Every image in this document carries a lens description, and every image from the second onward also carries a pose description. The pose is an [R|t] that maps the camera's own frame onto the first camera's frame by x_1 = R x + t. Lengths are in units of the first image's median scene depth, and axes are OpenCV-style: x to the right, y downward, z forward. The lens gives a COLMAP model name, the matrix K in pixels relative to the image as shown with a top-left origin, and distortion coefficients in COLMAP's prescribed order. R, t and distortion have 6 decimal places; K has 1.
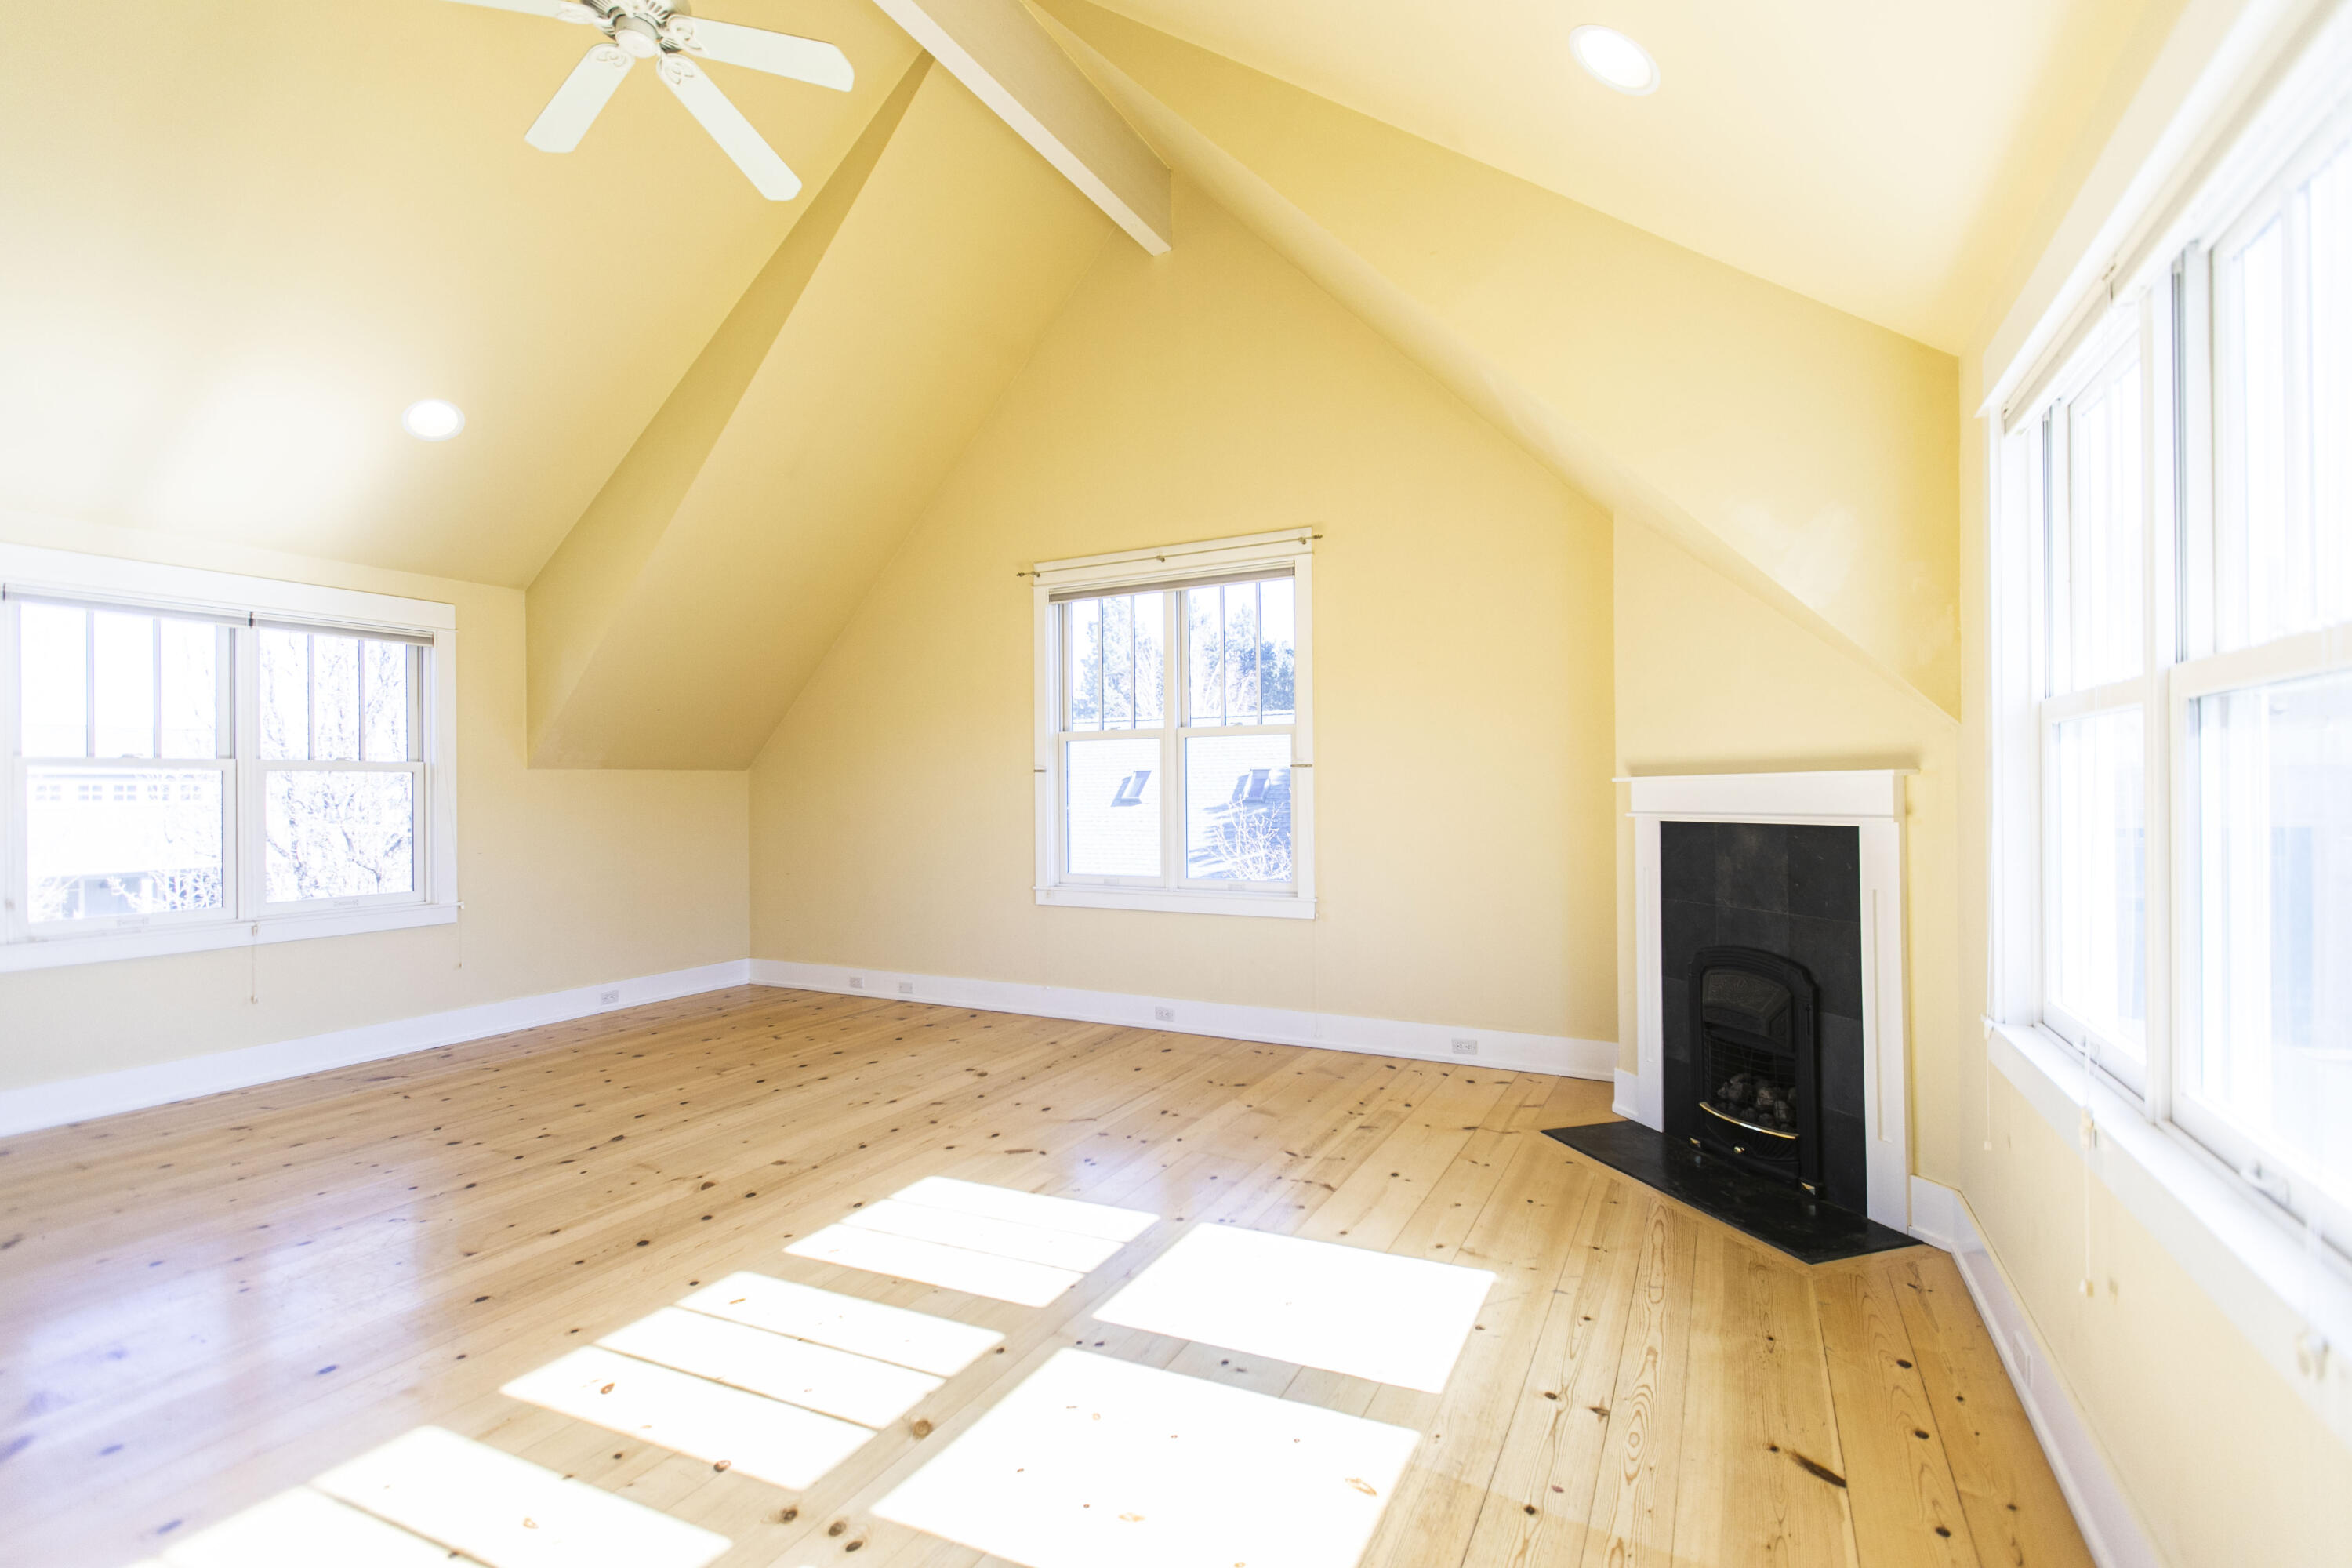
lens RADIAL K [[1043.2, 0, 1177.7], [0, 1043.2, 784.9], [0, 0, 1]] dist [0.000843, -0.000578]
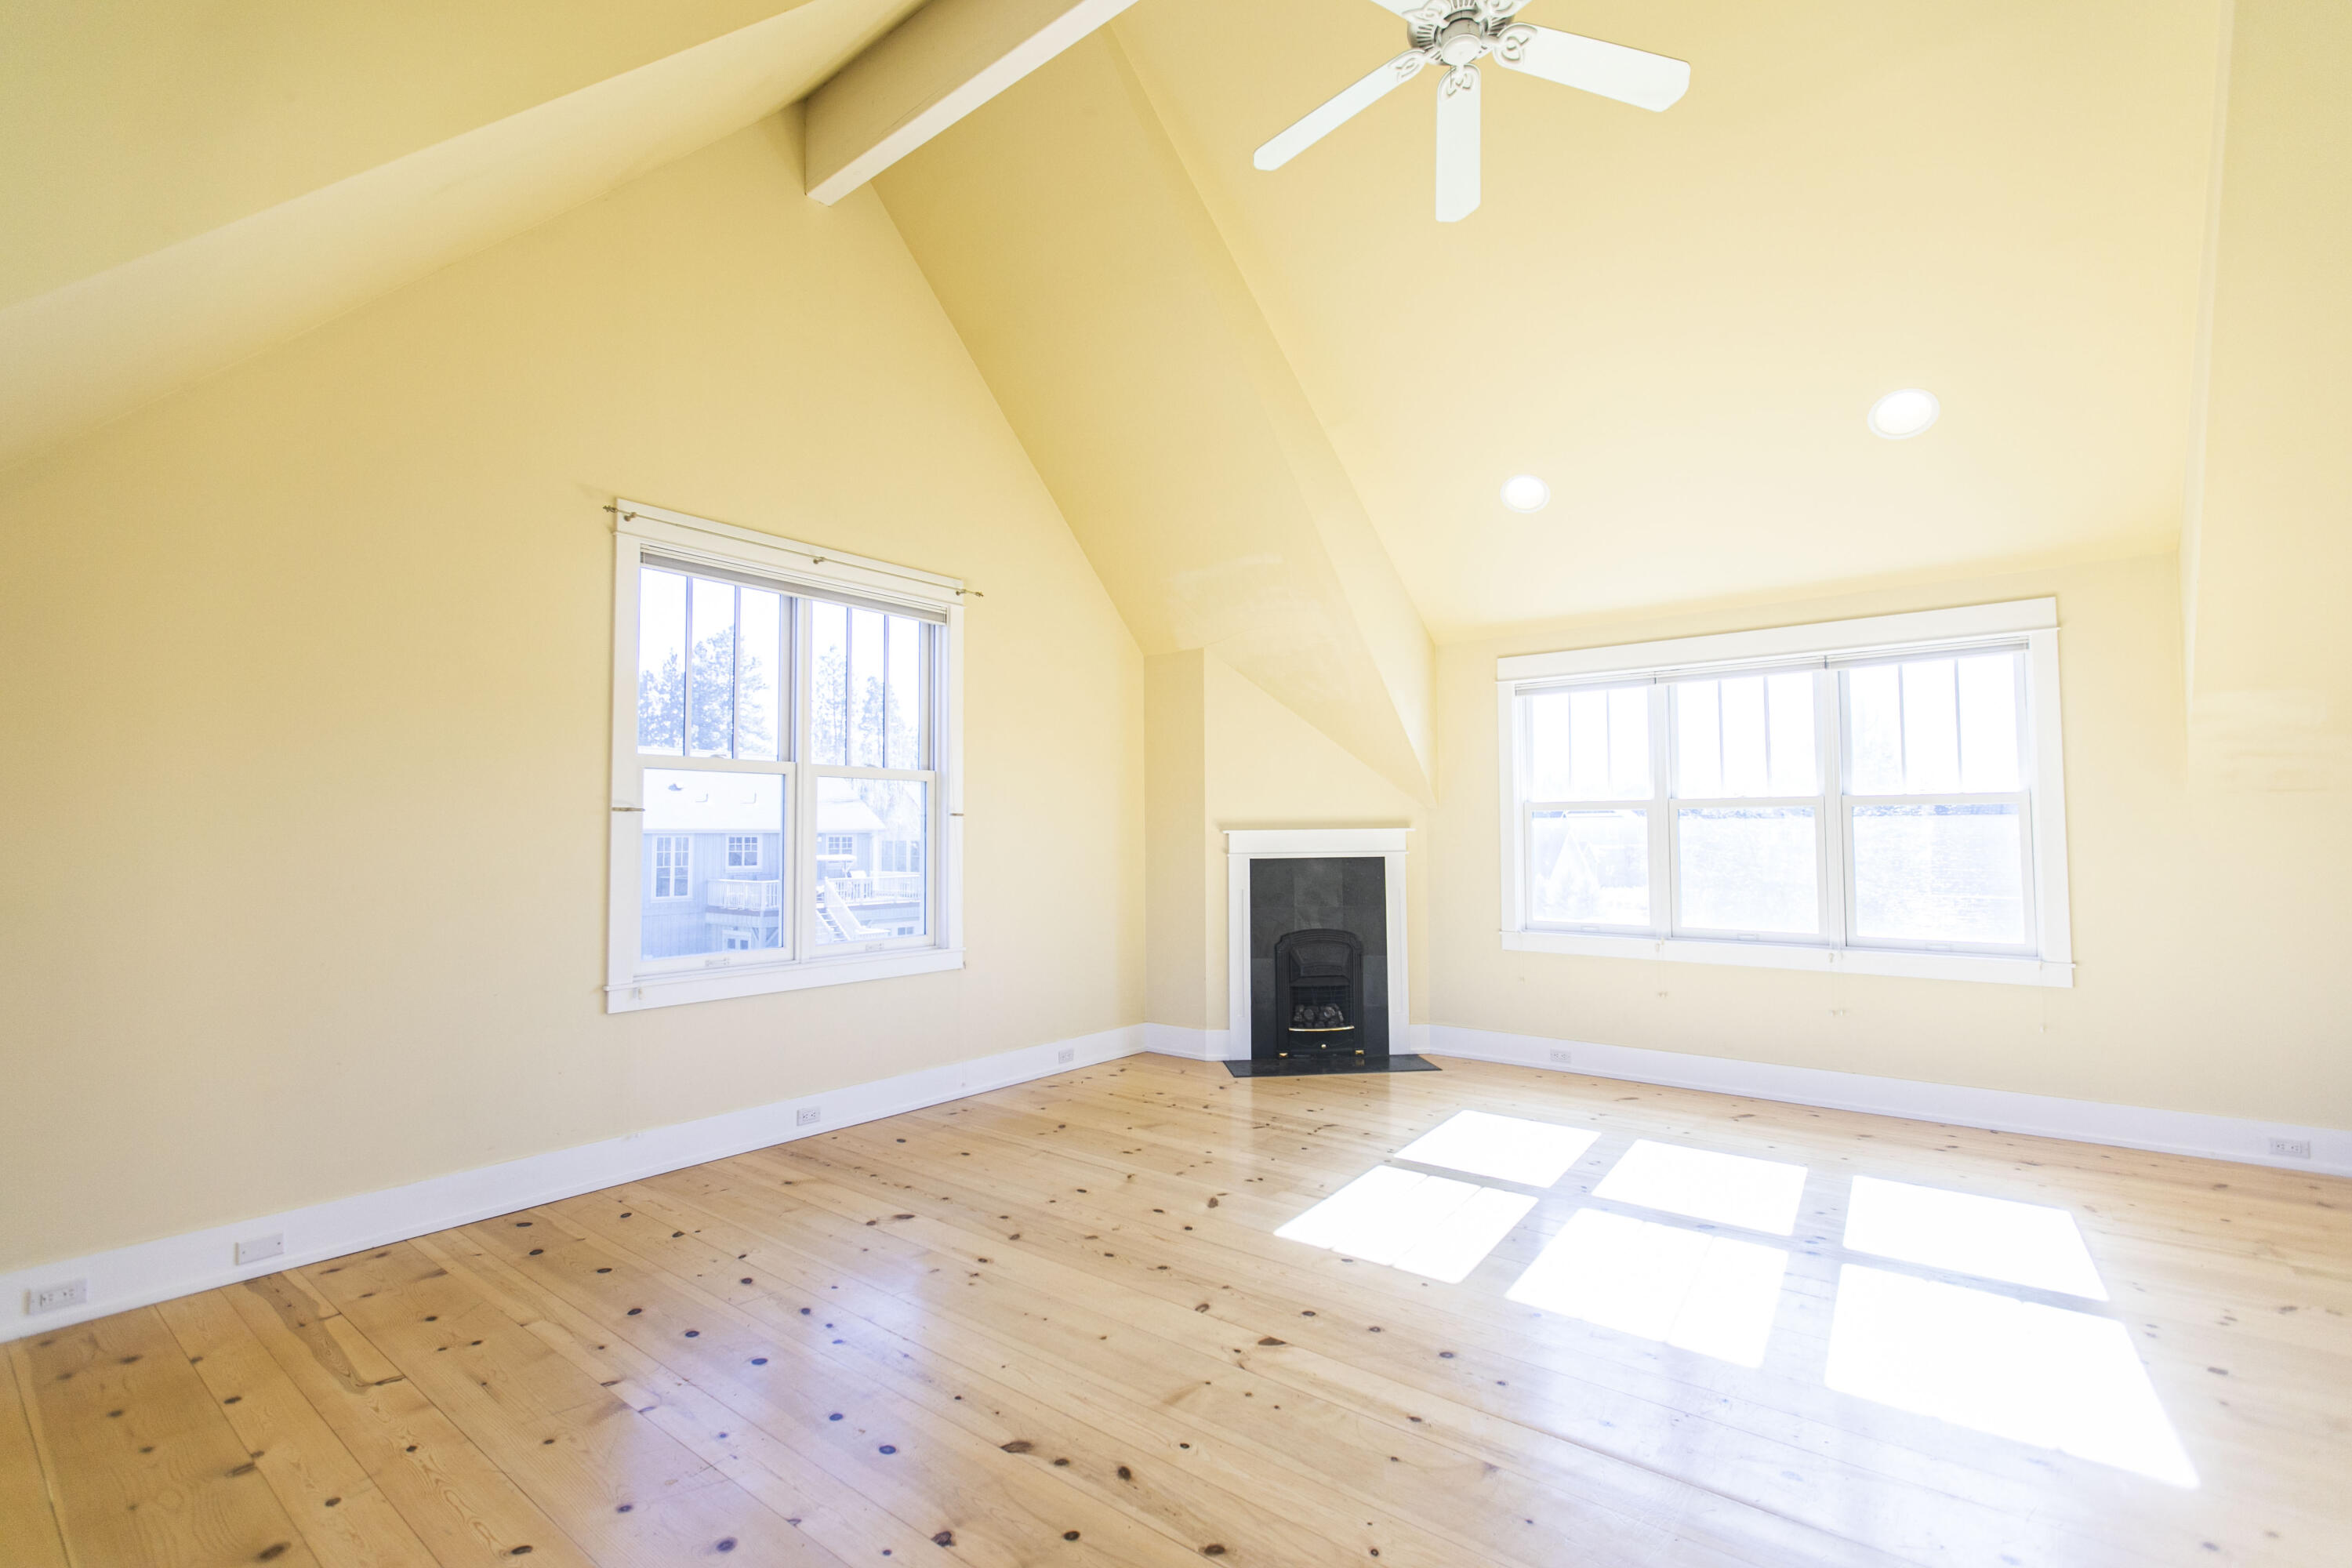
lens RADIAL K [[1043.2, 0, 1177.7], [0, 1043.2, 784.9], [0, 0, 1]] dist [0.000843, -0.000578]
pose [[0.188186, 0.054856, 0.980600, -1.112523], [-0.001373, 0.998453, -0.055591, 0.011148], [-0.982132, 0.009115, 0.187970, 0.817740]]
